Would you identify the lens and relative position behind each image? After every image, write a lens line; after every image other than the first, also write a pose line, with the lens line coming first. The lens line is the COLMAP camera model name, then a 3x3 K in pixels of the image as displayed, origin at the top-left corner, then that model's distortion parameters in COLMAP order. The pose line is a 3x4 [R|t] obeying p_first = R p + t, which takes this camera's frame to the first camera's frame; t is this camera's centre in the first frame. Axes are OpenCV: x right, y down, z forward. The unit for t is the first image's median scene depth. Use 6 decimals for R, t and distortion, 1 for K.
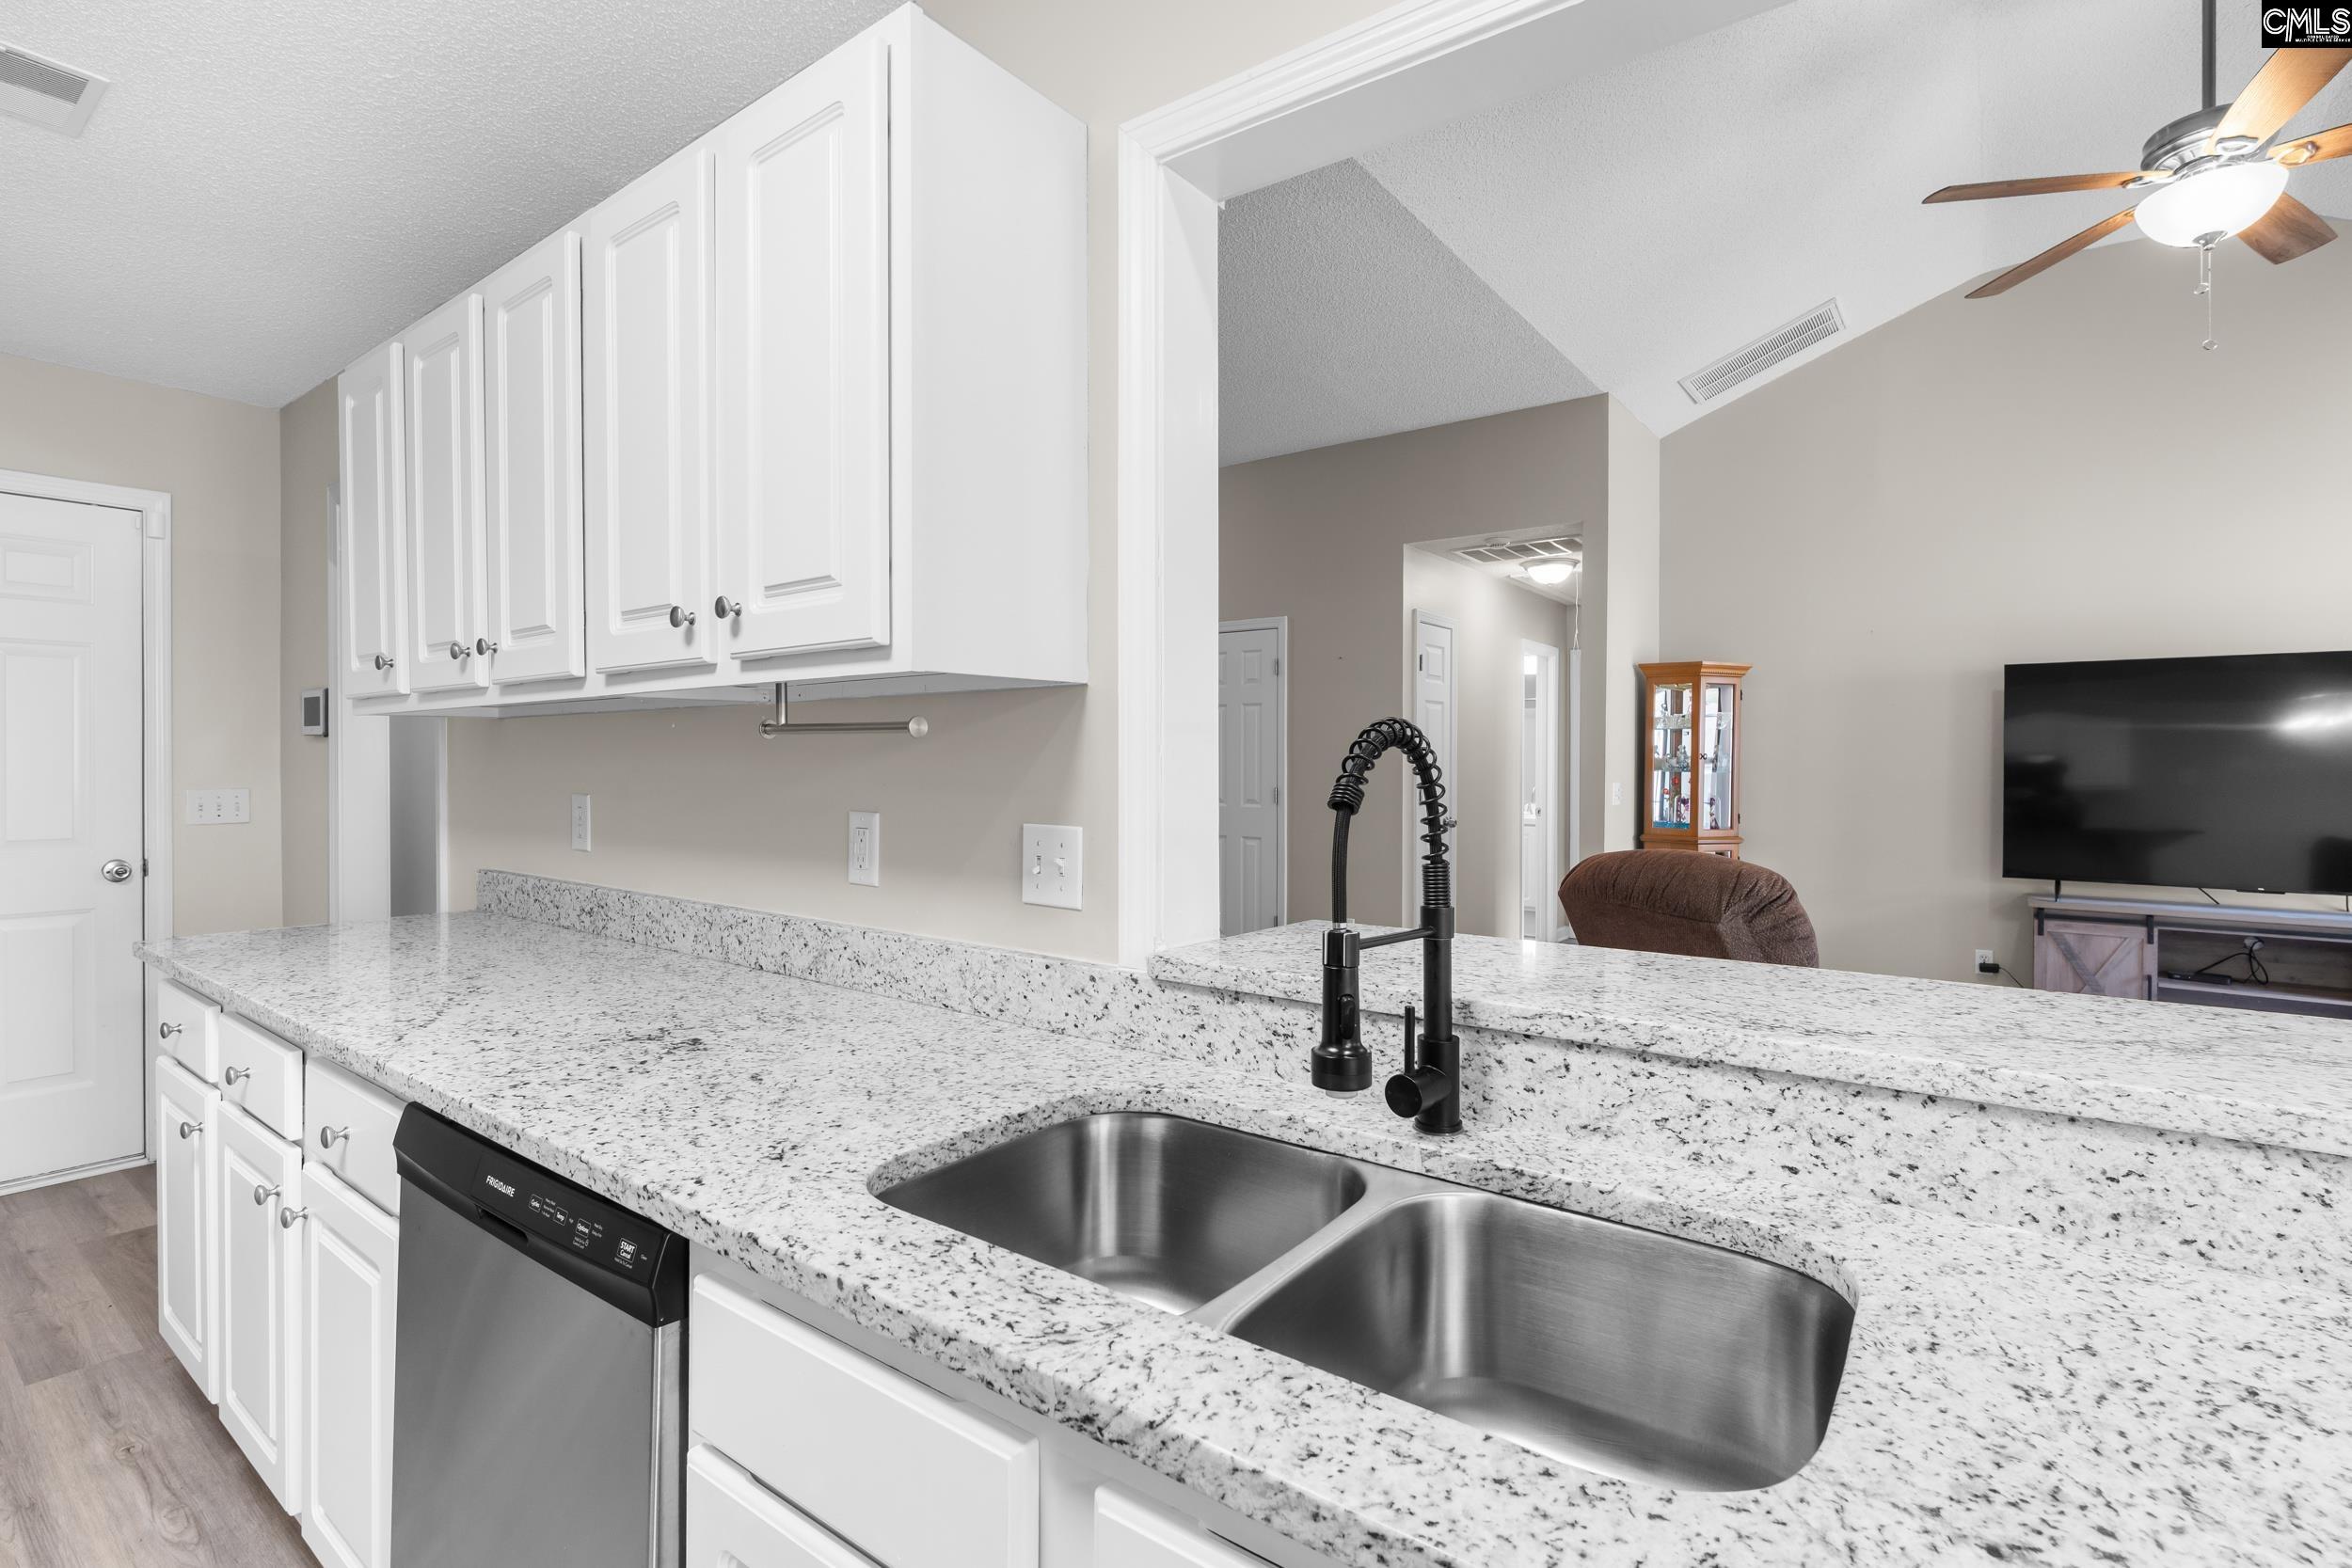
lens RADIAL K [[1088.0, 0, 1176.8], [0, 1088.0, 771.3], [0, 0, 1]] dist [-0.006782, 0.001659]
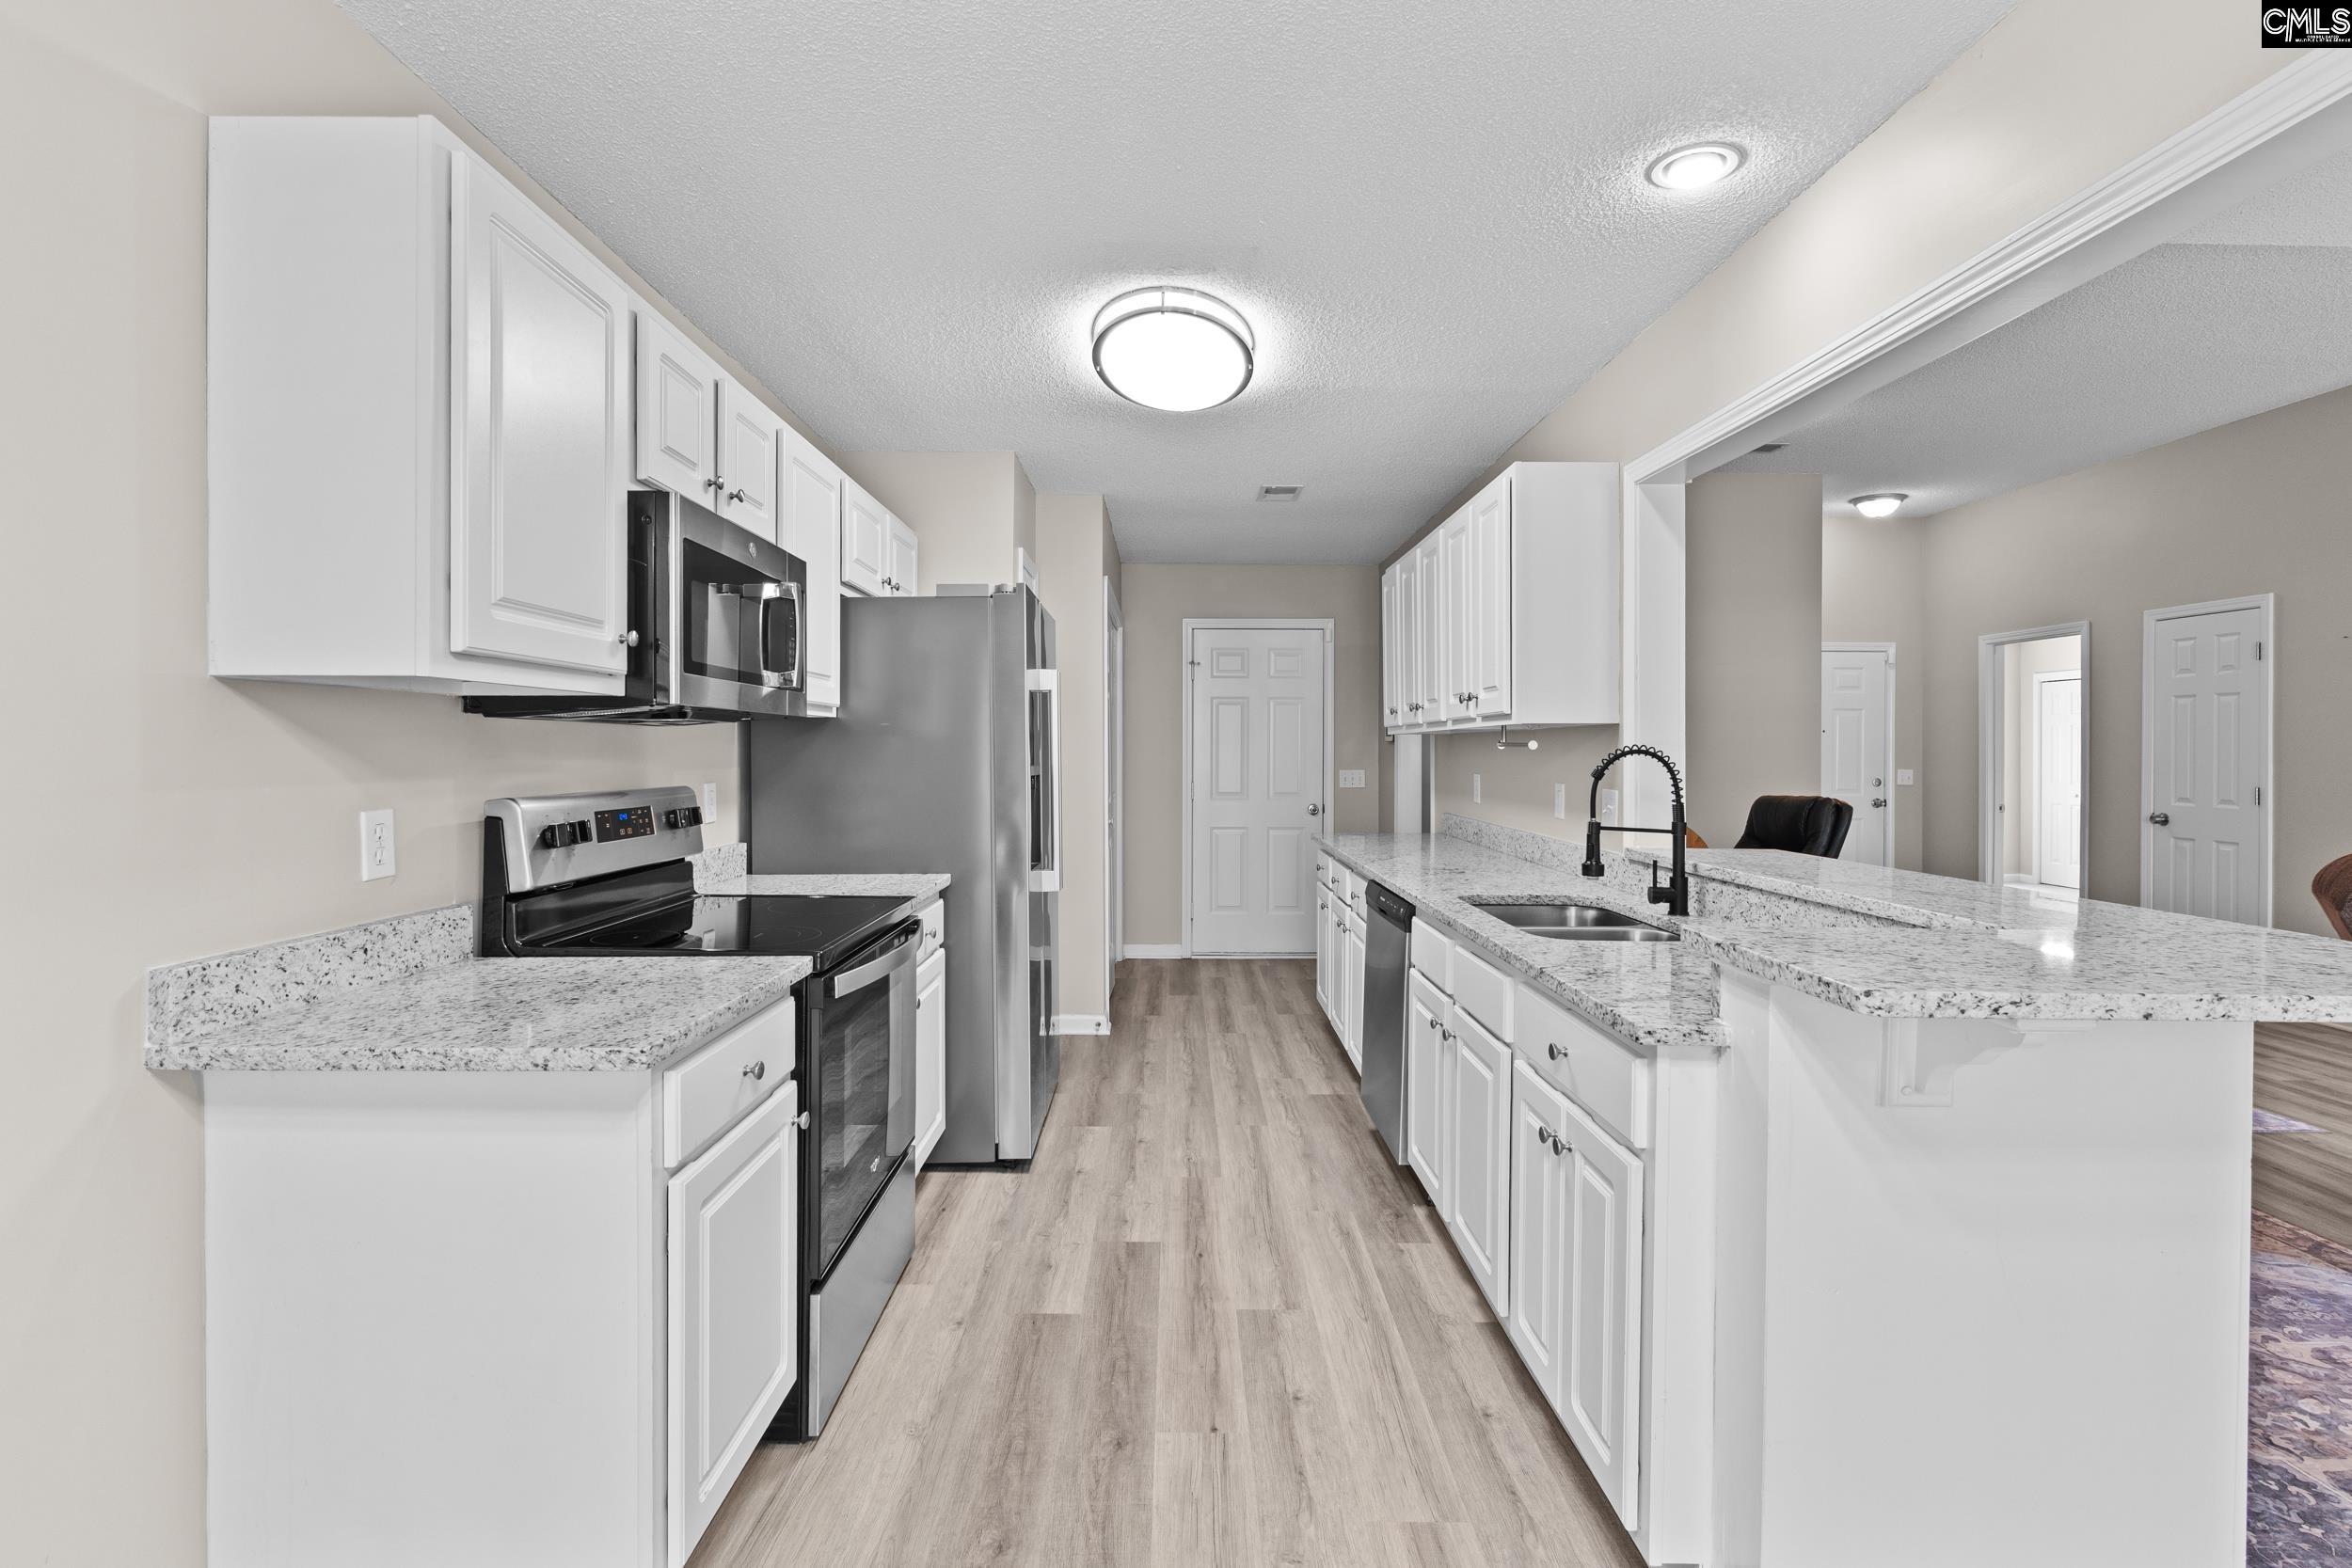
lens RADIAL K [[1088.0, 0, 1176.6], [0, 1088.0, 763.0], [0, 0, 1]] dist [-0.006782, 0.001659]
pose [[0.606087, 0.008286, -0.795355, 1.210761], [-0.008047, 0.999958, 0.004285, -0.005103], [0.795357, 0.003803, 0.606129, -1.091353]]
